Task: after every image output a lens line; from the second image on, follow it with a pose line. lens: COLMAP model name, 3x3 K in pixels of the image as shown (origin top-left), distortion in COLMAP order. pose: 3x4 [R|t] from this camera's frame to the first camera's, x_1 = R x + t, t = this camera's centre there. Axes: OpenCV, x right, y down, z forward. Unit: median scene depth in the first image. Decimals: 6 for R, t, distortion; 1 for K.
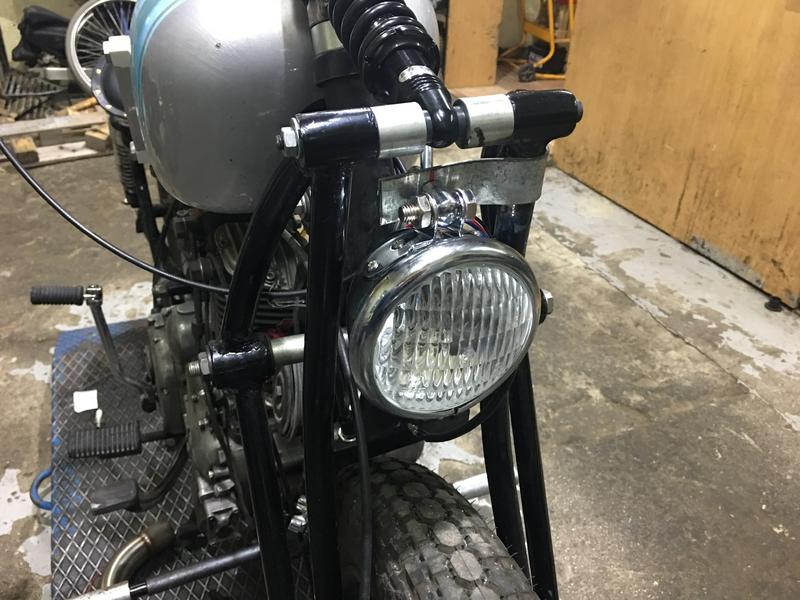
lens RADIAL K [[699.3, 0, 398.7], [0, 699.3, 295.6], [0, 0, 1]] dist [0.004024, -0.039538]
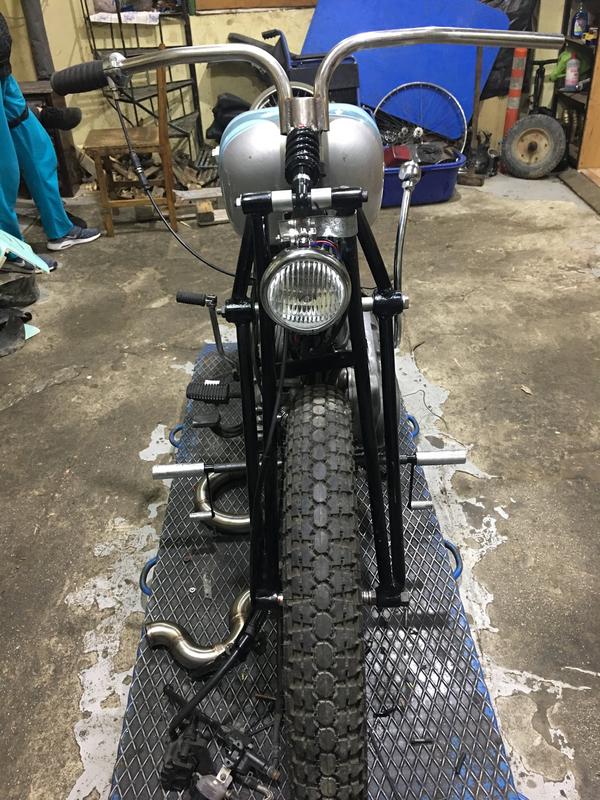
lens RADIAL K [[676.5, 0, 301.1], [0, 676.5, 402.7], [0, 0, 1]] dist [0.012882, -0.047663]
pose [[0.932644, 0.136636, -0.333925, 0.154956], [-0.118662, 0.990192, 0.073748, 0.045922], [0.340726, -0.029157, 0.939710, -0.202047]]
